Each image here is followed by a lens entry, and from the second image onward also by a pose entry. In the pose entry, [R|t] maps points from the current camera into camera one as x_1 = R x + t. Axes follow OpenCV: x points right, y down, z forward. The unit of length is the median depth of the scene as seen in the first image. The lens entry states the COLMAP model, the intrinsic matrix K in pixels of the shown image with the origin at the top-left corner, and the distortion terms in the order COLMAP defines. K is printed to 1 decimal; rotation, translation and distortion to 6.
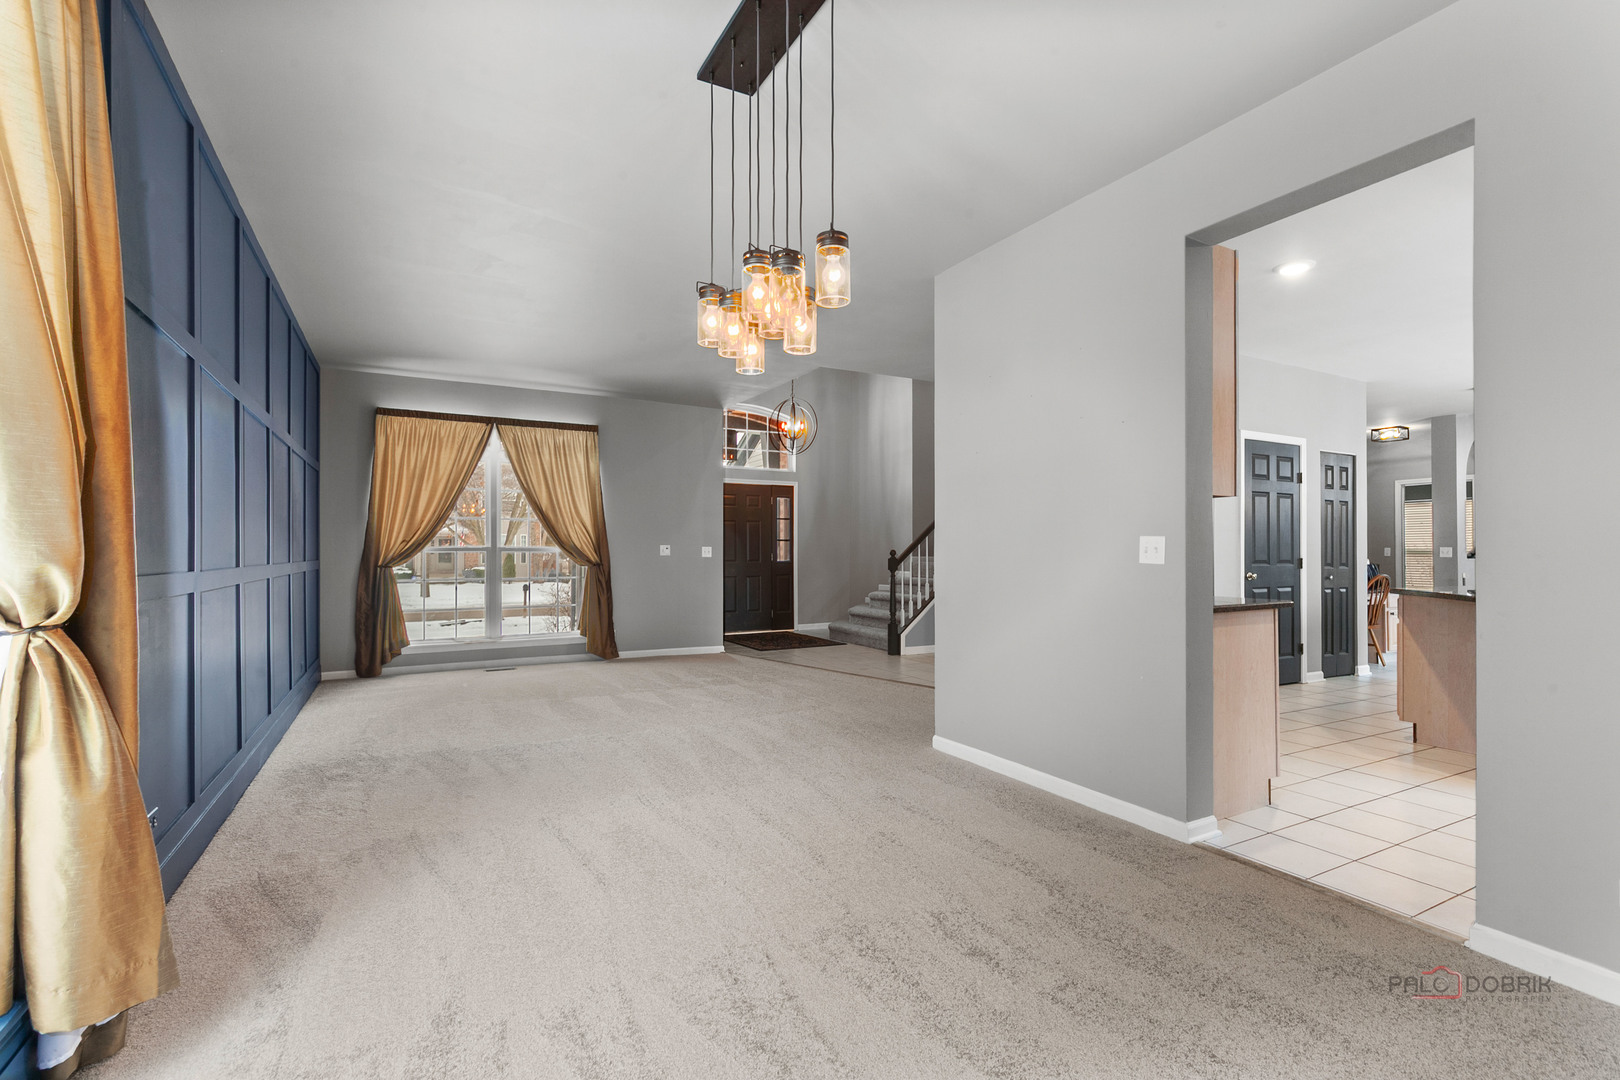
lens RADIAL K [[743.6, 0, 808.0], [0, 743.6, 543.0], [0, 0, 1]] dist [0.004849, -0.000123]
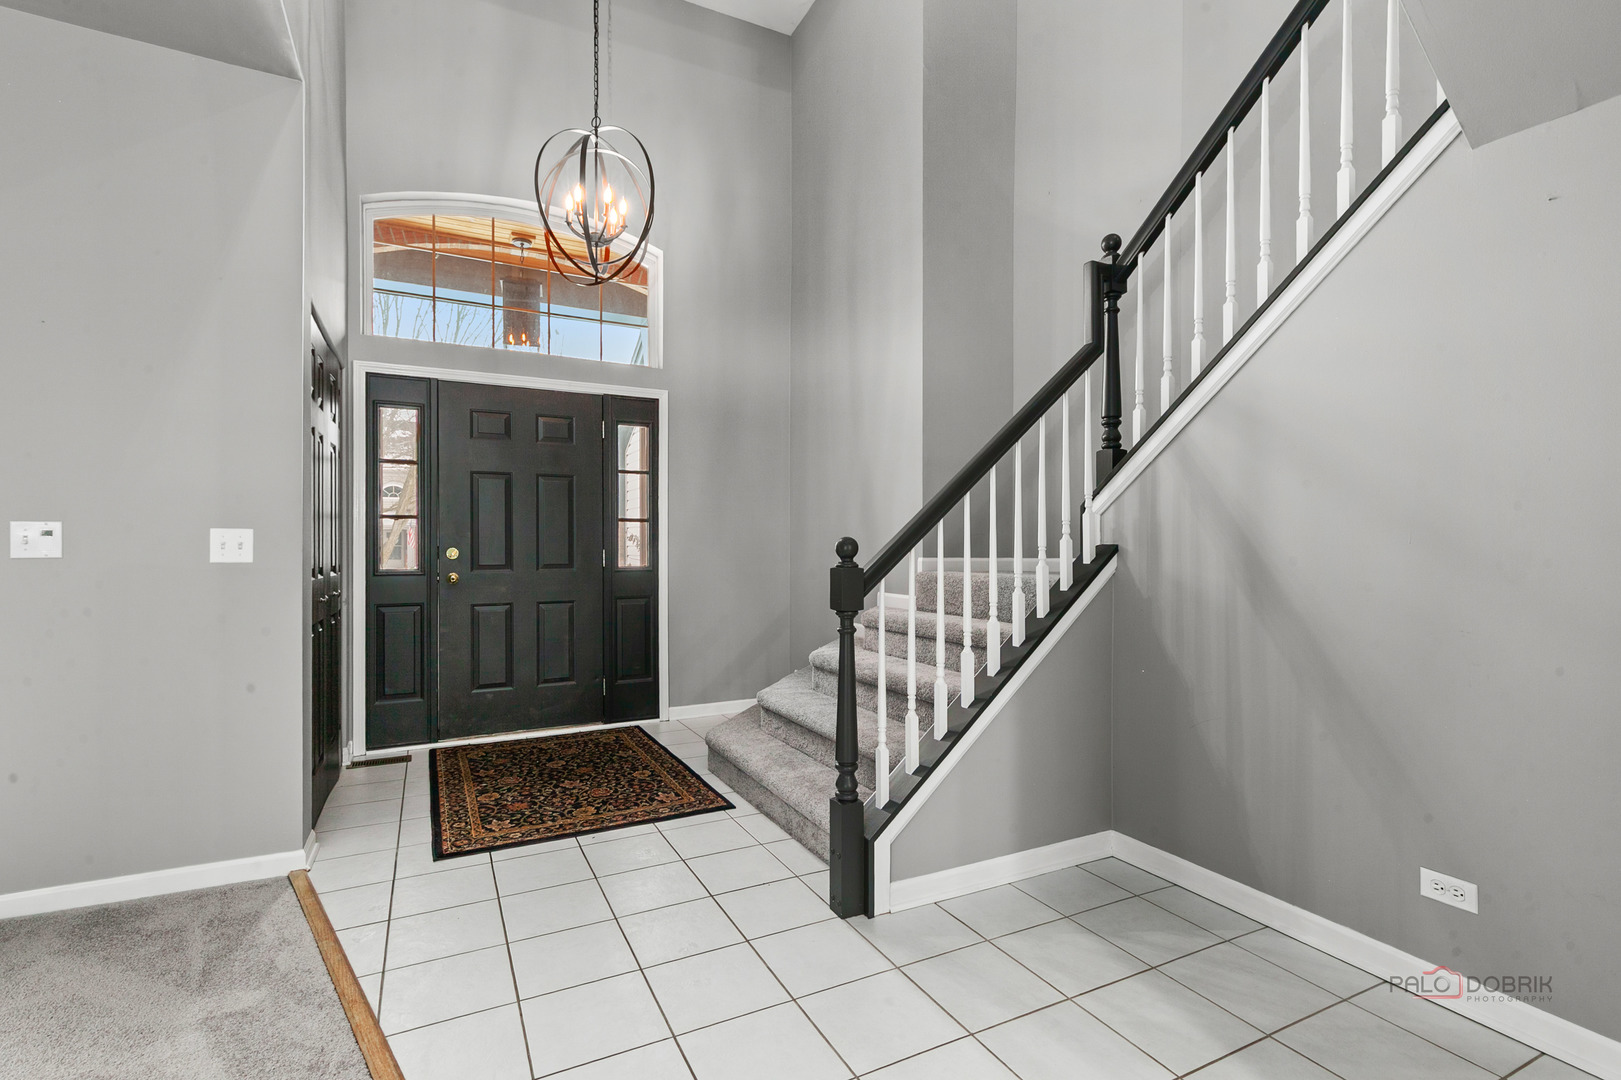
lens RADIAL K [[744.1, 0, 810.5], [0, 744.1, 548.1], [0, 0, 1]] dist [0.004849, -0.000123]
pose [[0.999817, -0.002868, -0.018915, 0.094881], [0.003120, 0.999907, 0.013288, 0.008971], [0.018875, -0.013345, 0.999733, 0.648161]]
